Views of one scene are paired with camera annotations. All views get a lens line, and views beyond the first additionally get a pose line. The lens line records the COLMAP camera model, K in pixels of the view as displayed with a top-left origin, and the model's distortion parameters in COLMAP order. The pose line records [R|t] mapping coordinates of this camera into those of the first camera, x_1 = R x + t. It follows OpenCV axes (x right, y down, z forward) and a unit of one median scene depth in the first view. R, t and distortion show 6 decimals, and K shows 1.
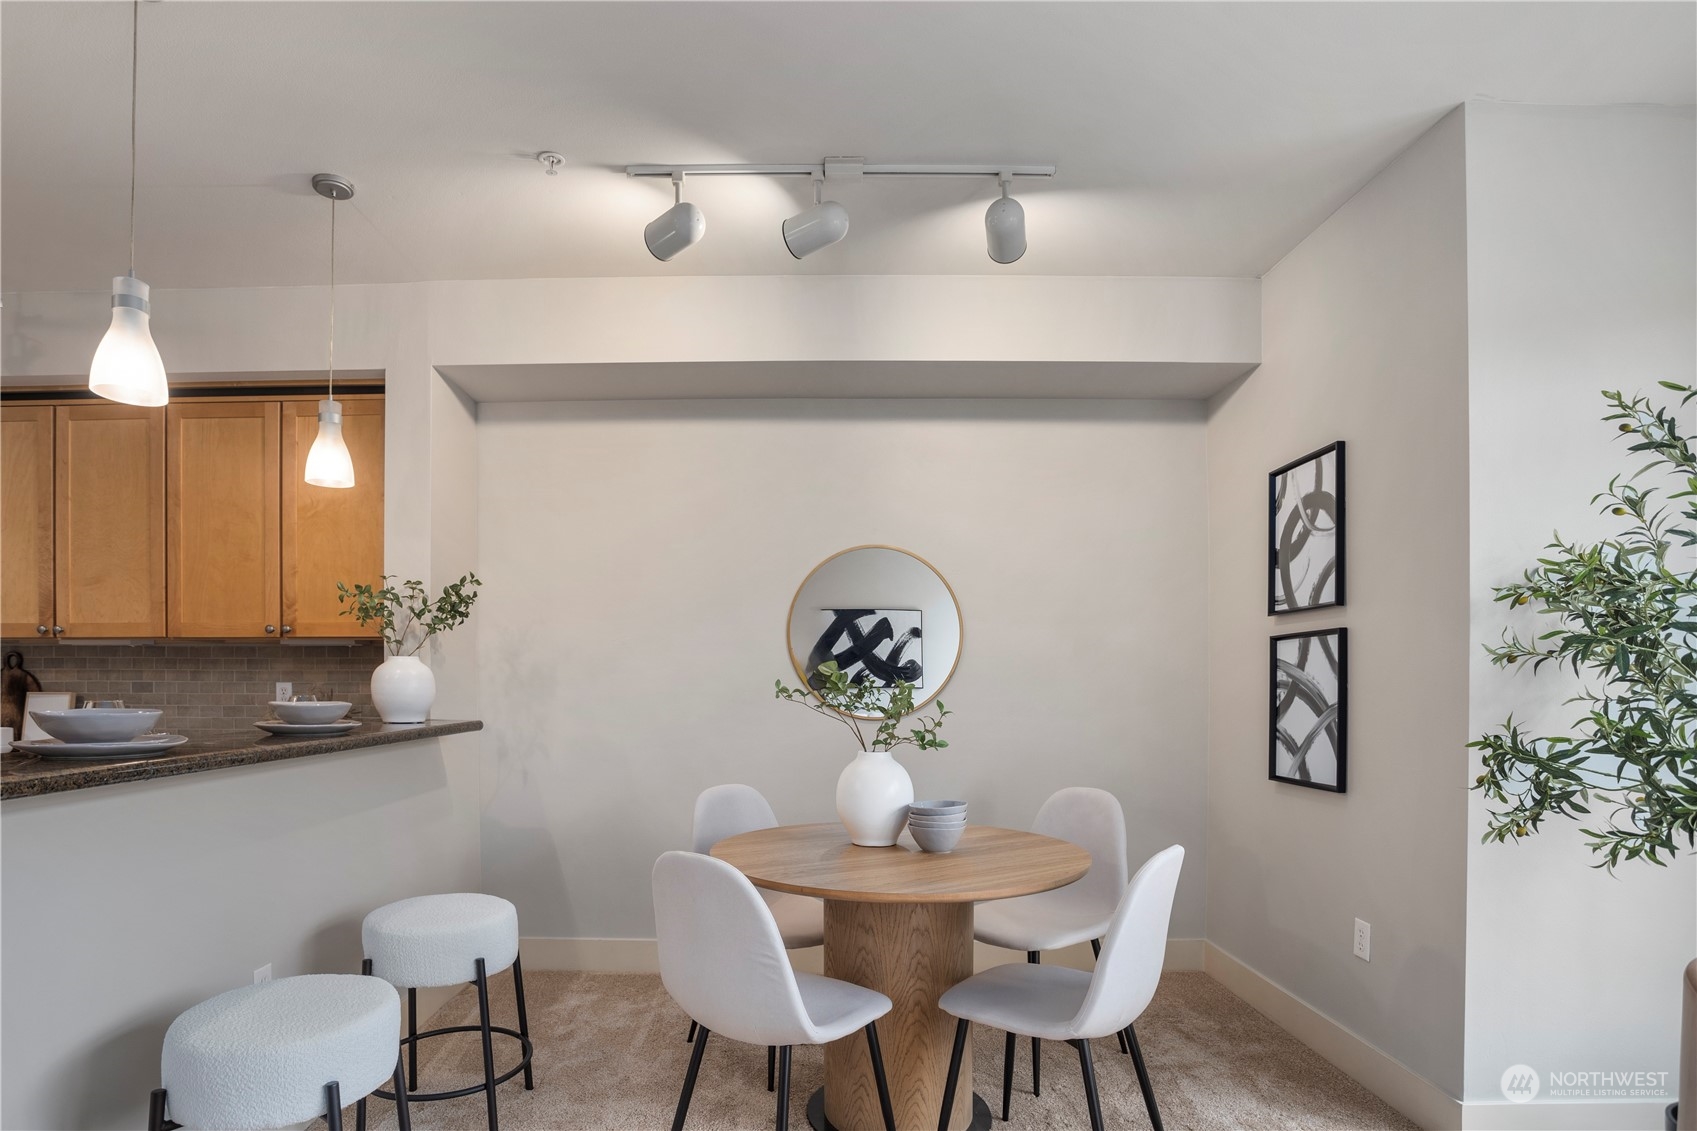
lens RADIAL K [[872.0, 0, 807.7], [0, 872.0, 686.0], [0, 0, 1]] dist [-0.066658, 0.025096]
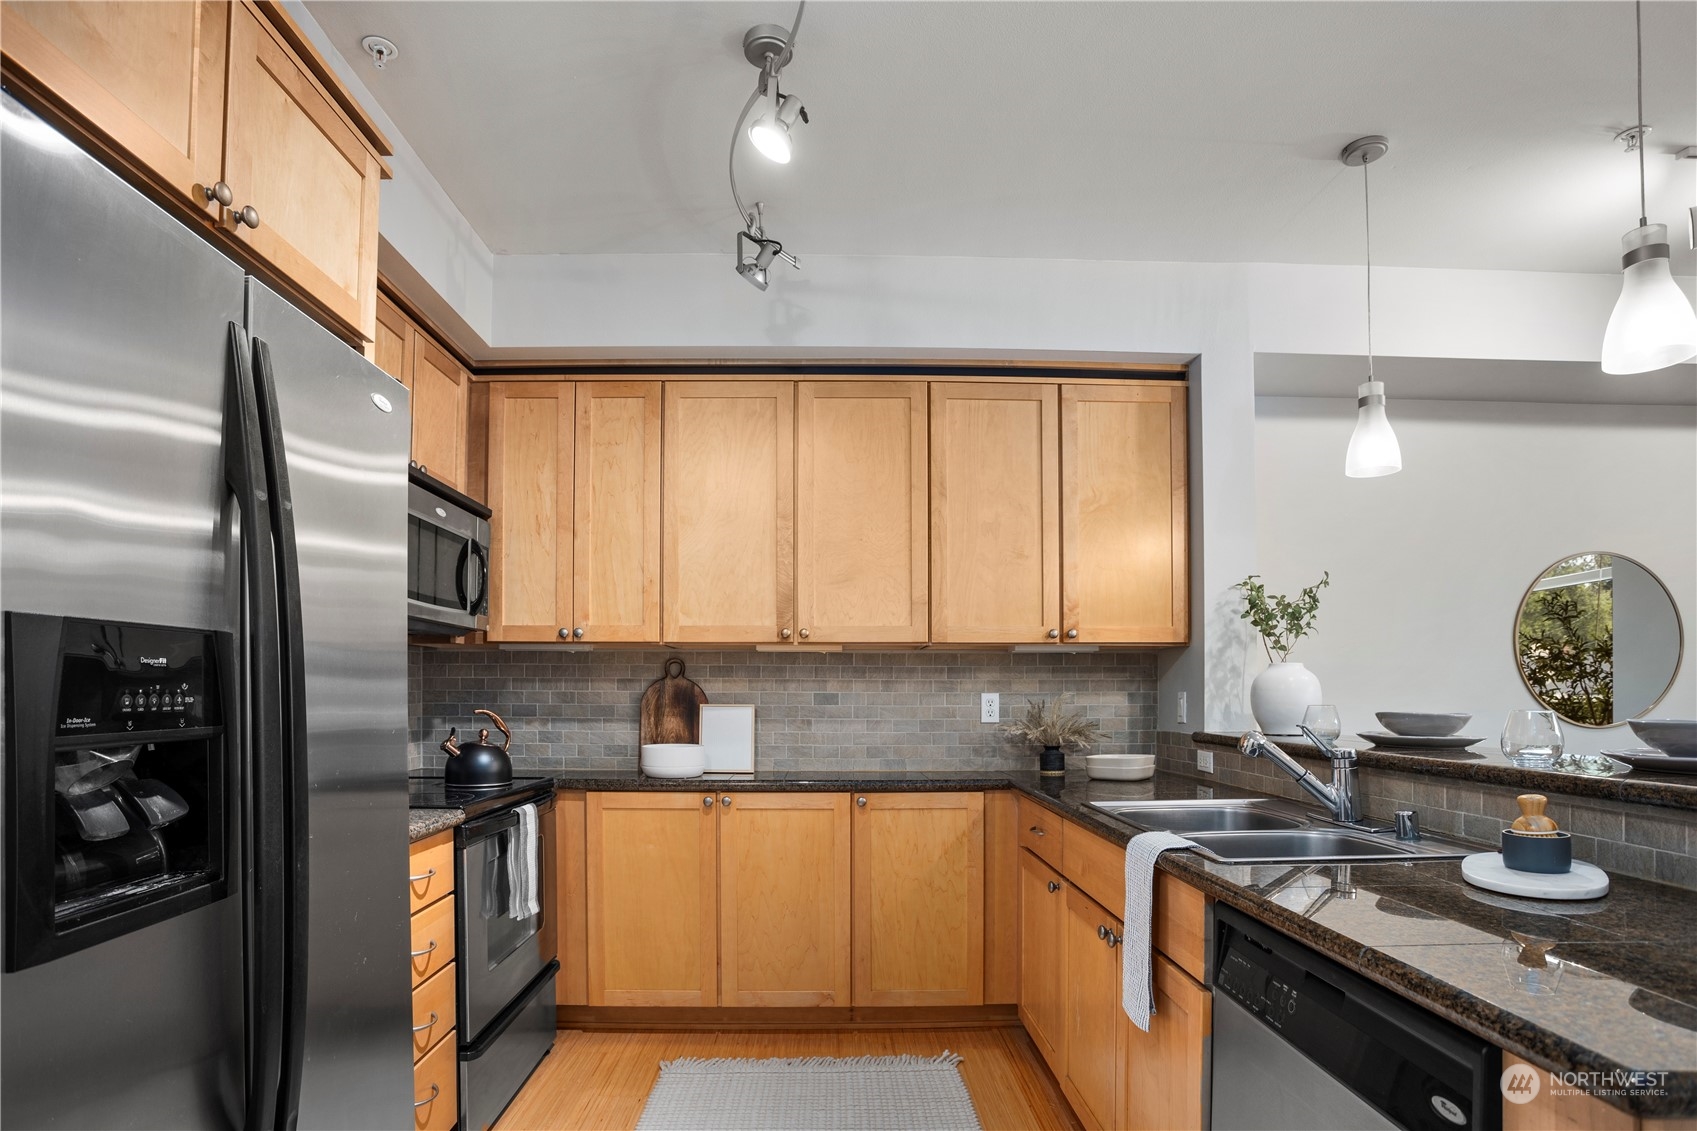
lens RADIAL K [[872.0, 0, 862.5], [0, 872.0, 650.9], [0, 0, 1]] dist [-0.066658, 0.025096]
pose [[0.999193, 0.002062, 0.040105, -0.883766], [0.000017, 0.998659, -0.051773, -0.001669], [-0.040158, 0.051732, 0.997853, 0.100745]]
